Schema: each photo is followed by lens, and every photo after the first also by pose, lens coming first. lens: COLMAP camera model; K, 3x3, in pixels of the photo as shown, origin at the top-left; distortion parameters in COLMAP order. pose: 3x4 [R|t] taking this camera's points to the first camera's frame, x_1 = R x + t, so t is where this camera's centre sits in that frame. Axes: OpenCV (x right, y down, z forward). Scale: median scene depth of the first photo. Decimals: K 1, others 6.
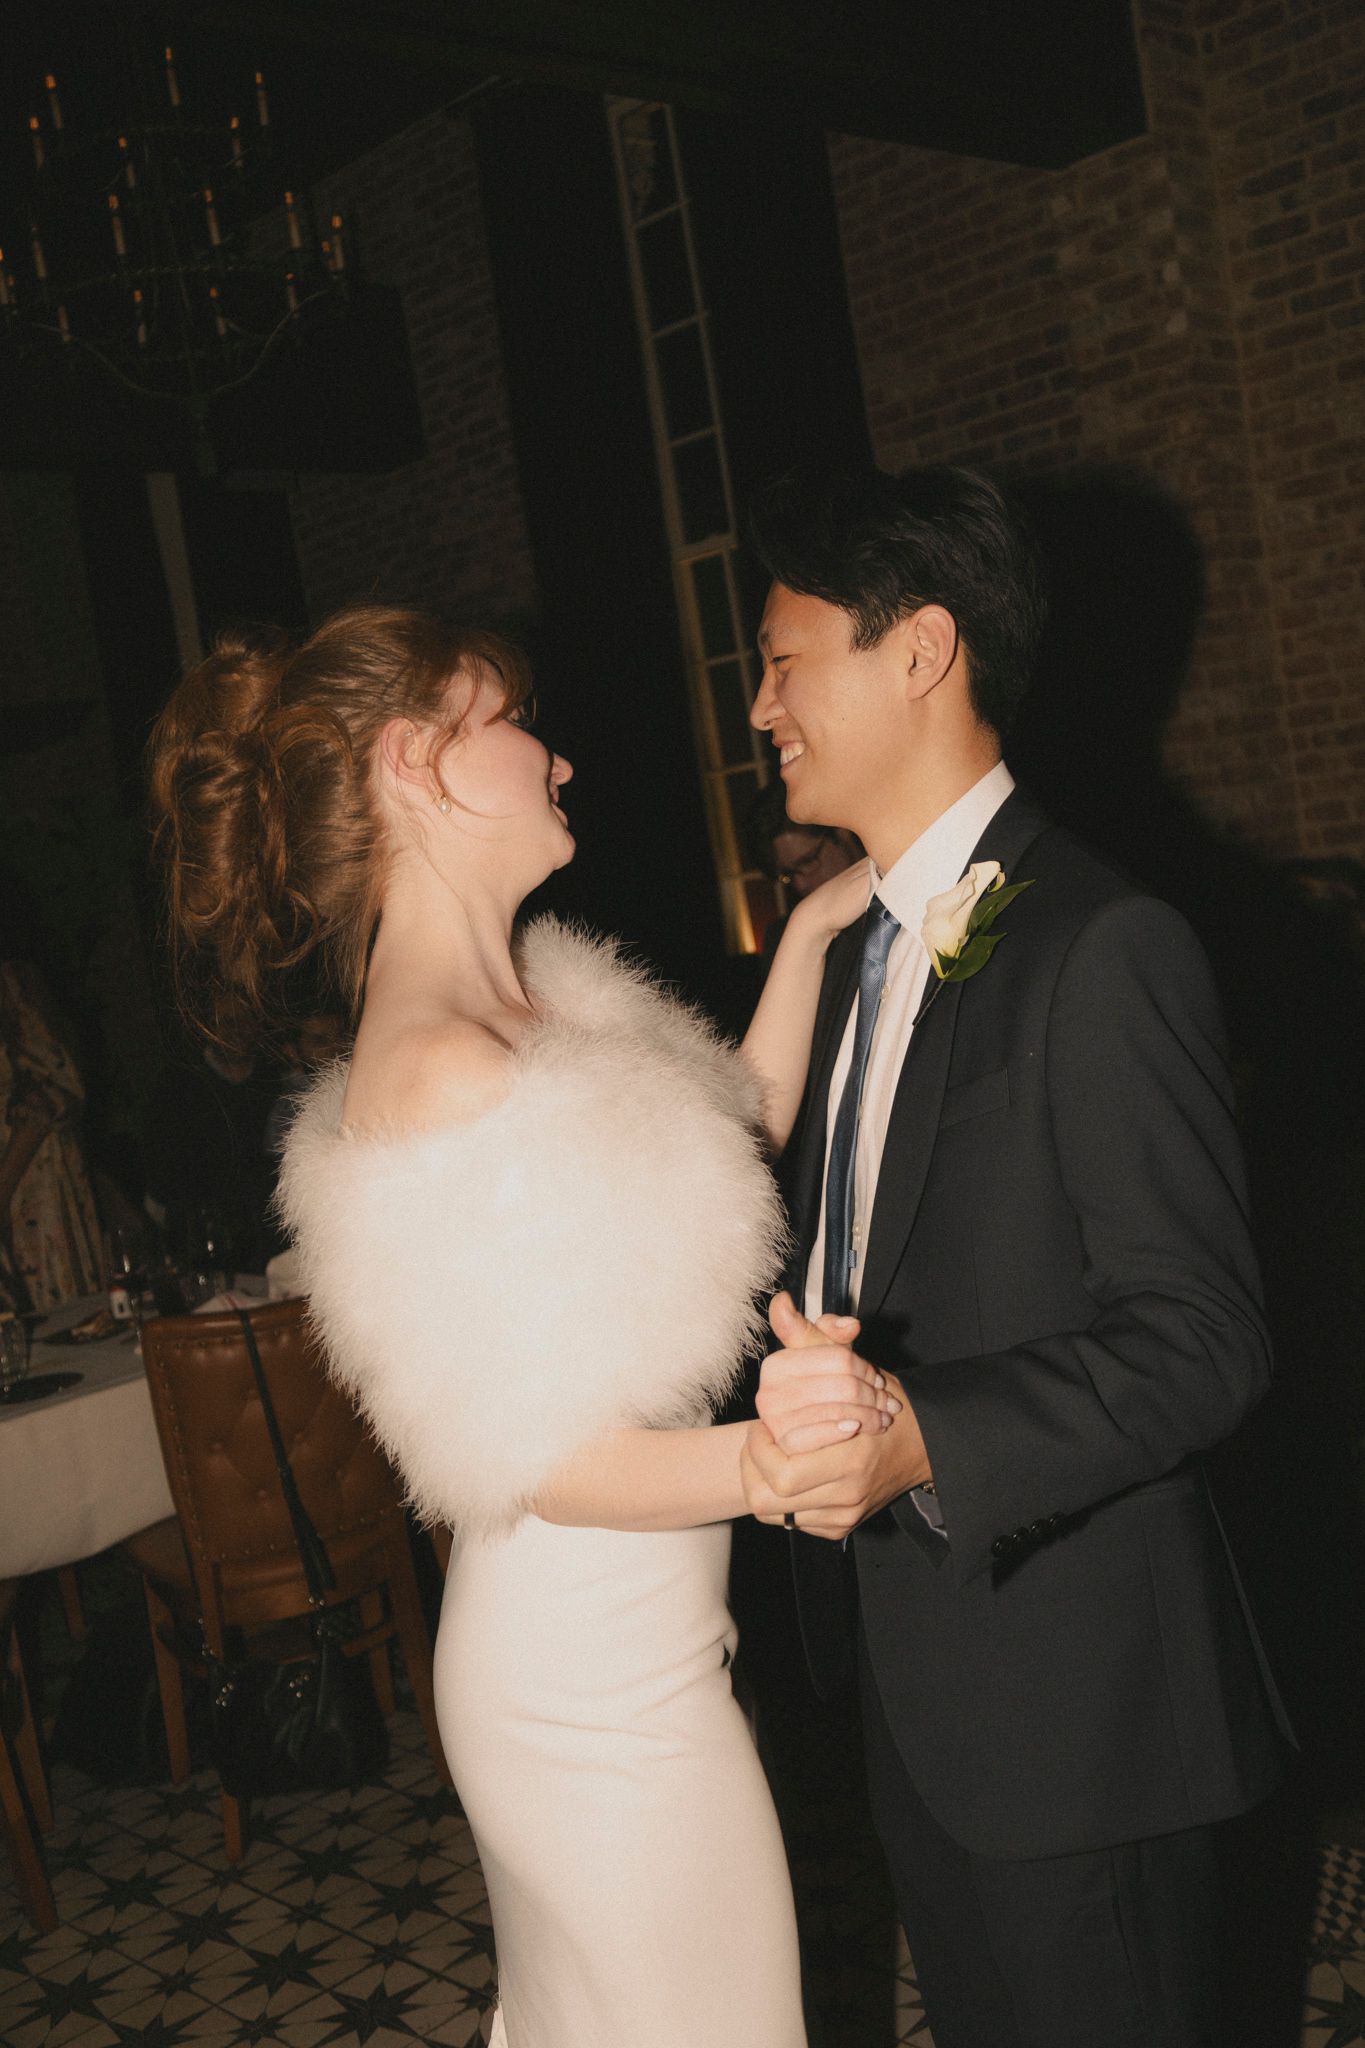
lens RADIAL K [[2110.8, 0, 708.2], [0, 2110.8, 1014.7], [0, 0, 1]] dist [-0.003125, 0.000000]
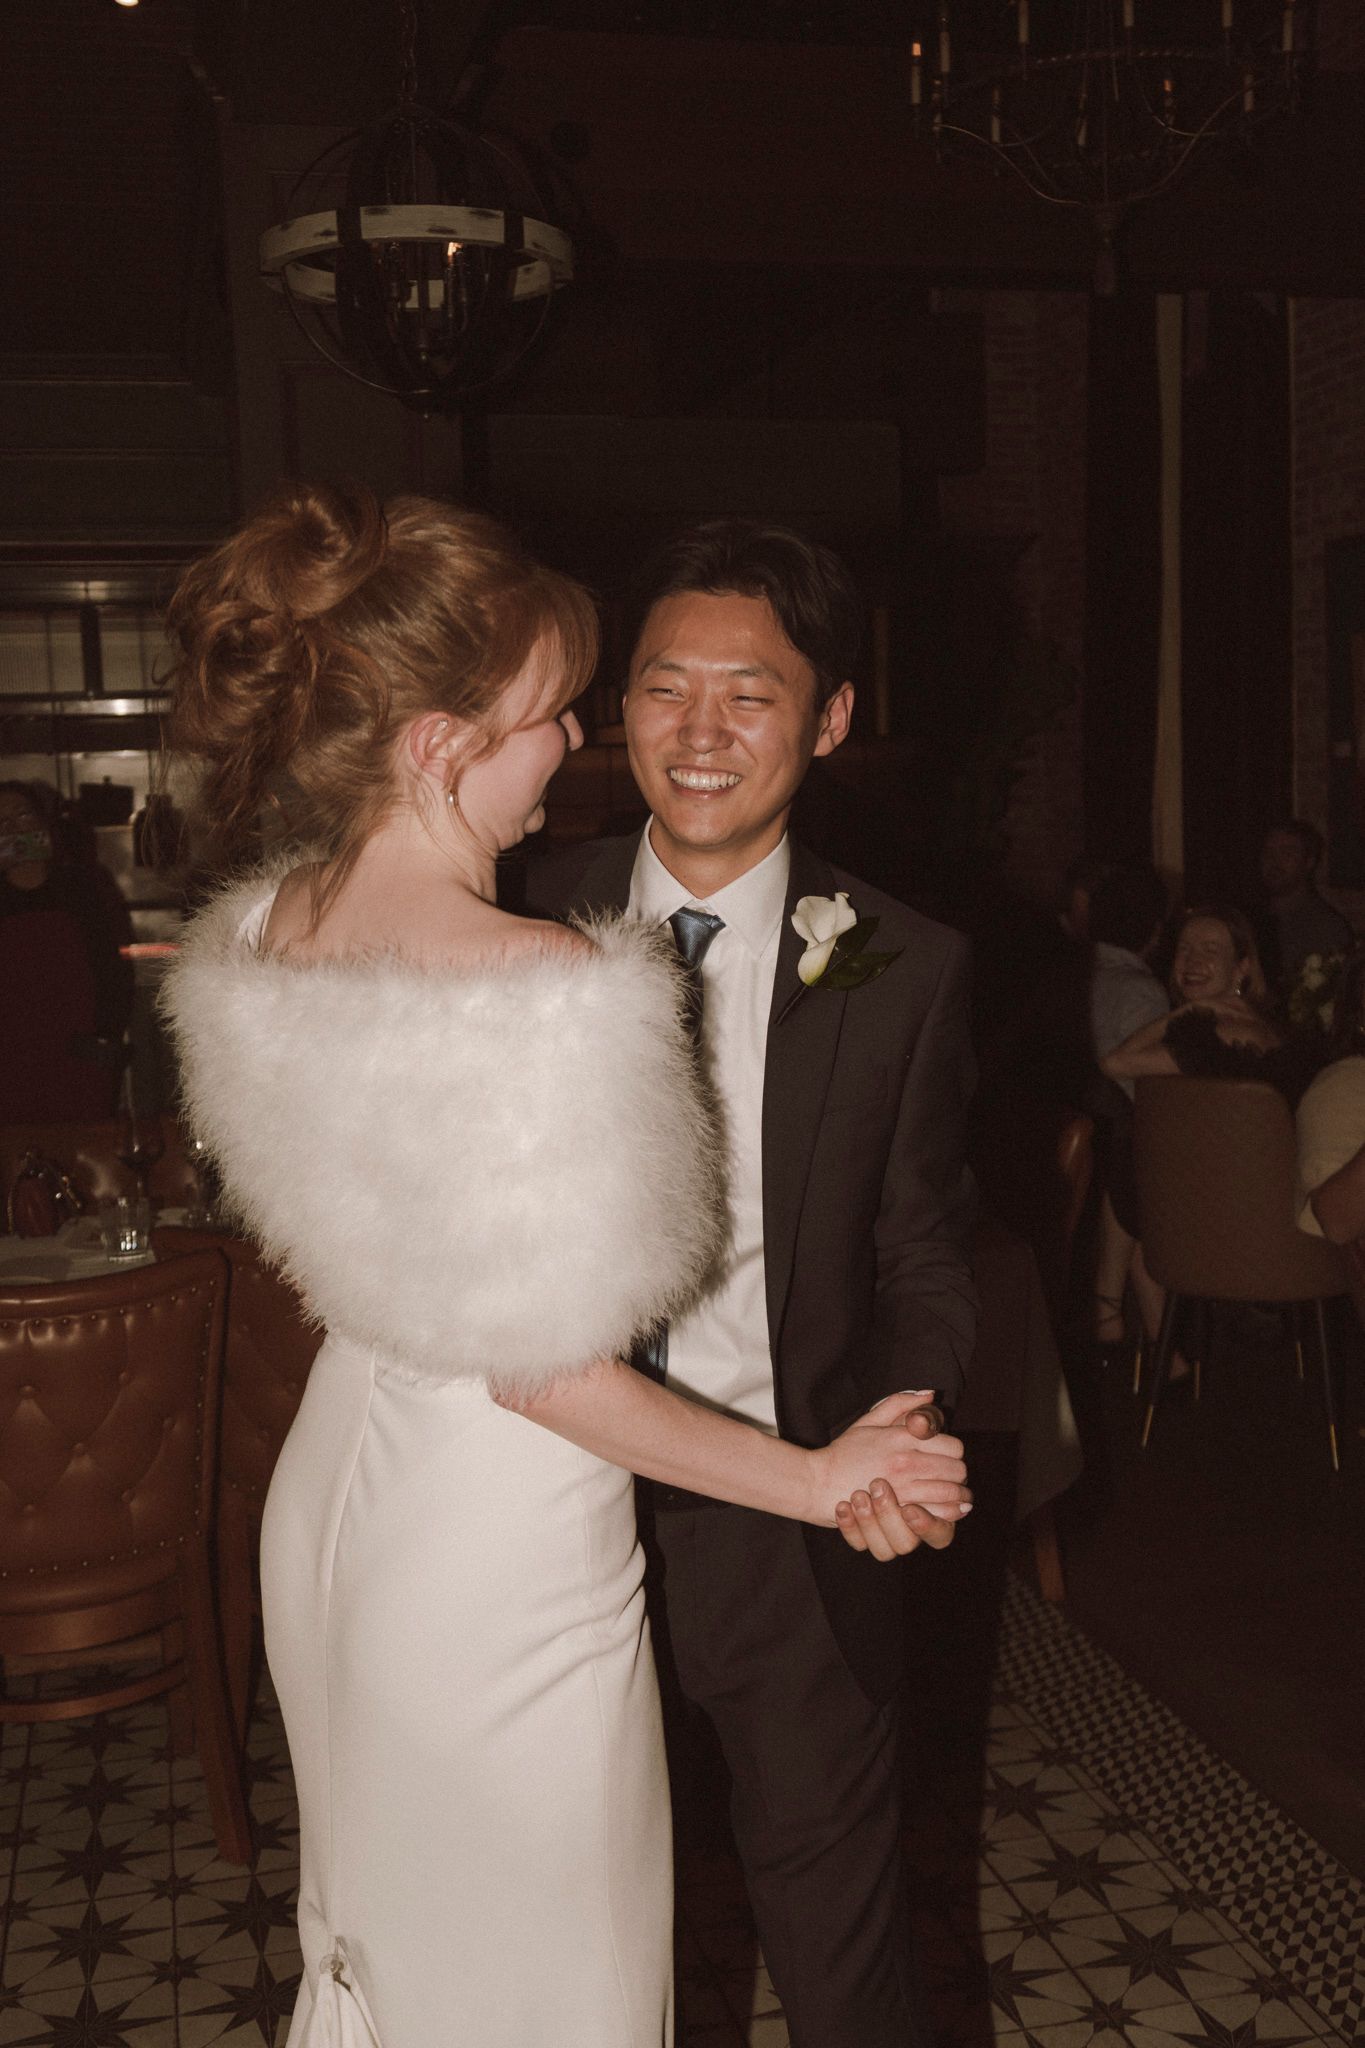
lens RADIAL K [[2110.8, 0, 691.4], [0, 2110.8, 1018.7], [0, 0, 1]] dist [-0.003125, 0.000000]
pose [[0.855849, 0.174413, -0.486932, 0.109150], [-0.137543, 0.984278, 0.110805, -0.026460], [0.498602, -0.027858, 0.866383, 0.124034]]
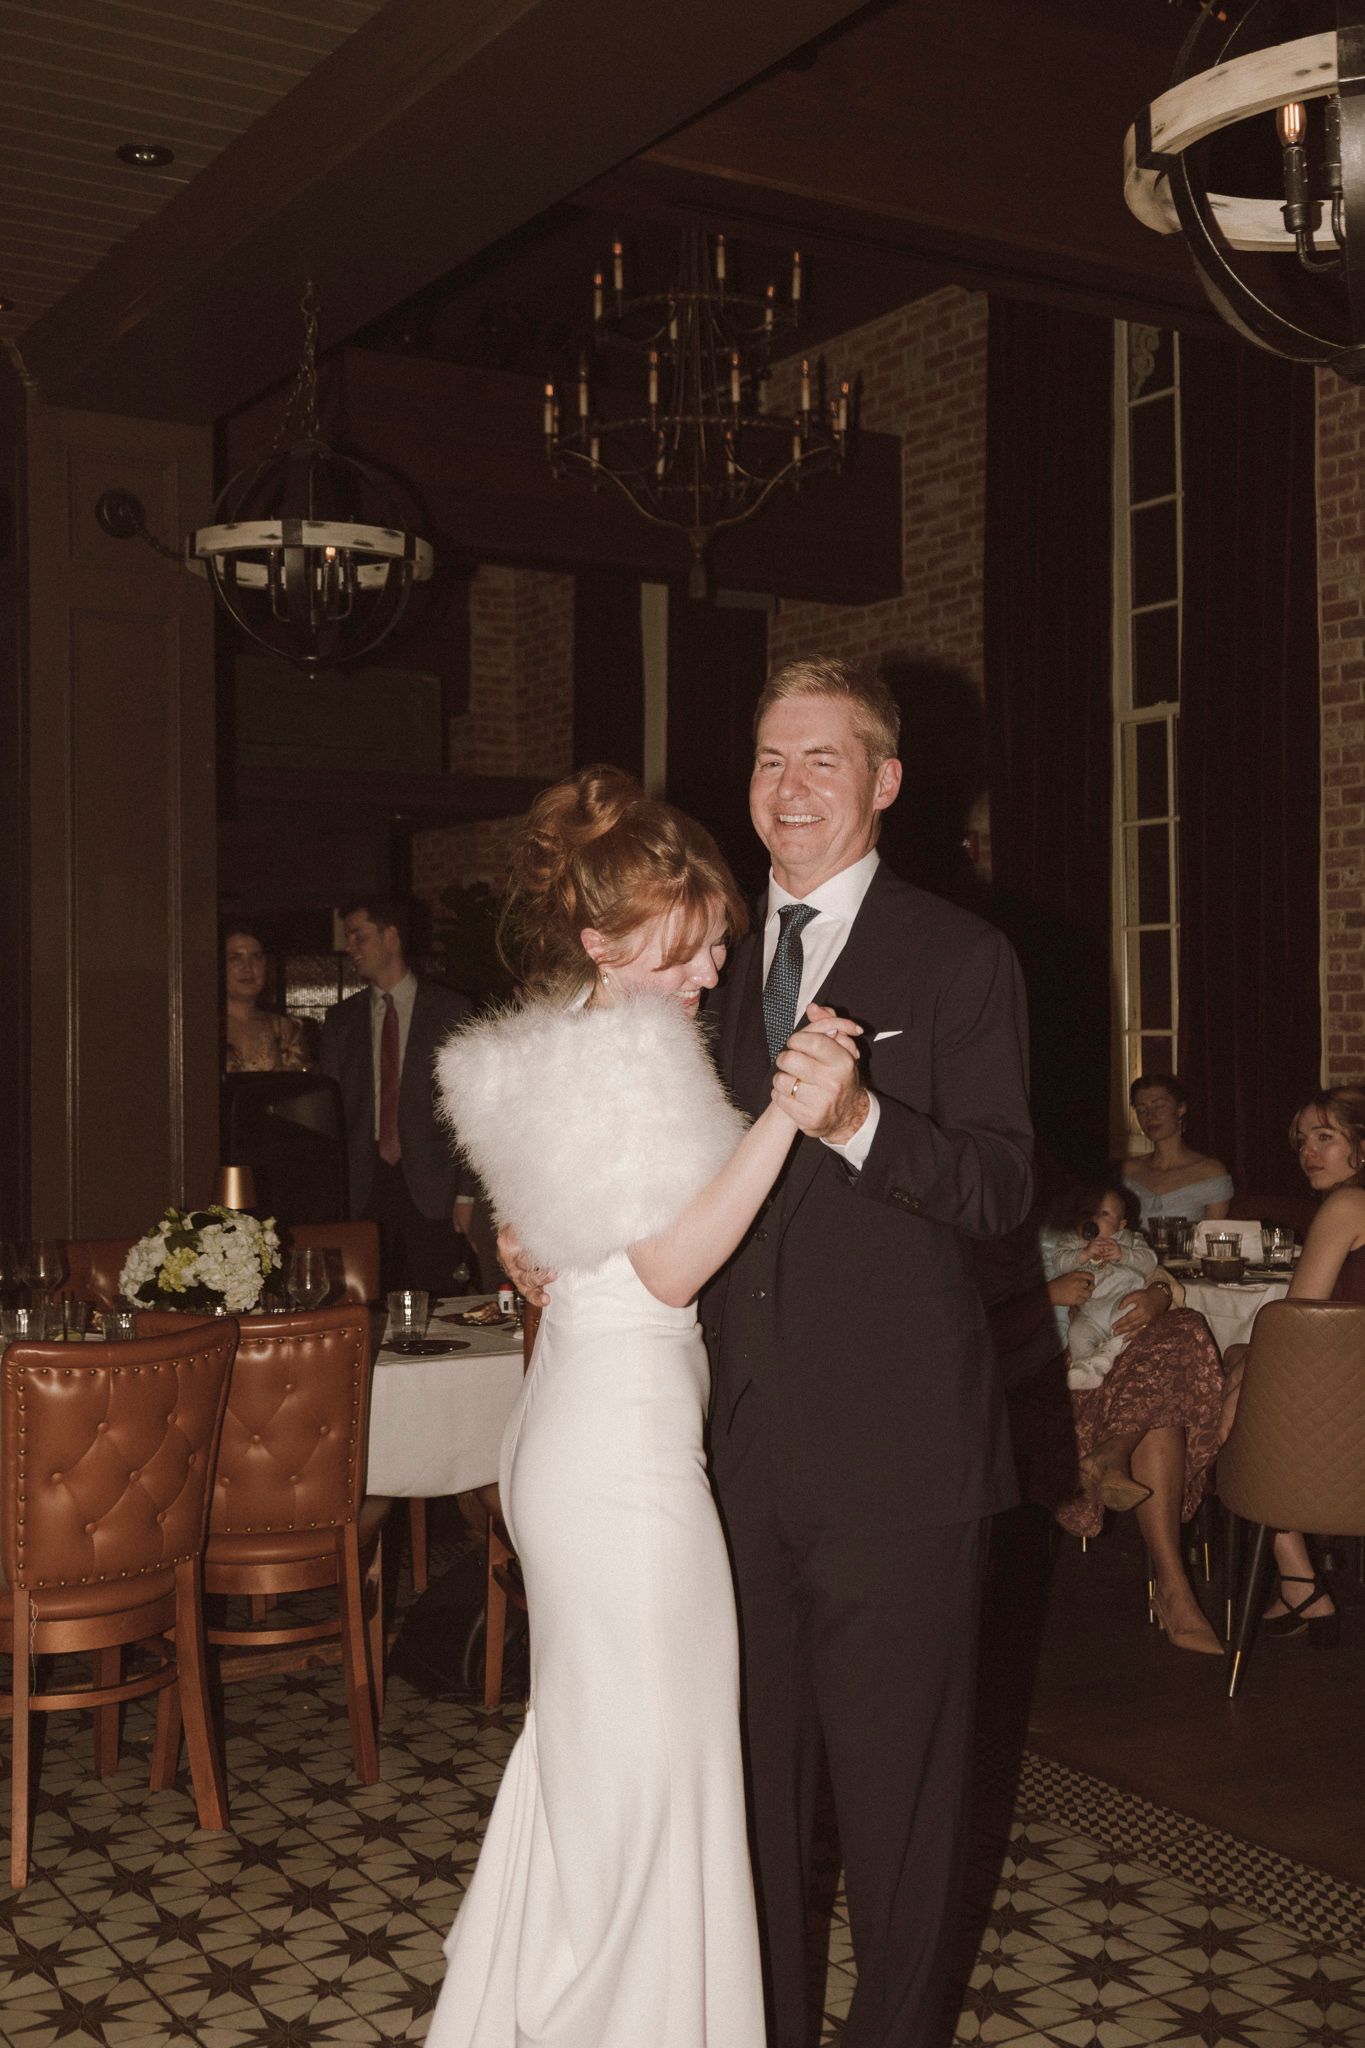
lens RADIAL K [[2245.0, 0, 694.2], [0, 2245.0, 1002.3], [0, 0, 1]] dist [-0.016040, 0.000000]
pose [[0.968177, 0.146713, -0.202751, 0.033989], [-0.160595, 0.985558, -0.053714, 0.018717], [0.191943, 0.084566, 0.977756, -0.143161]]
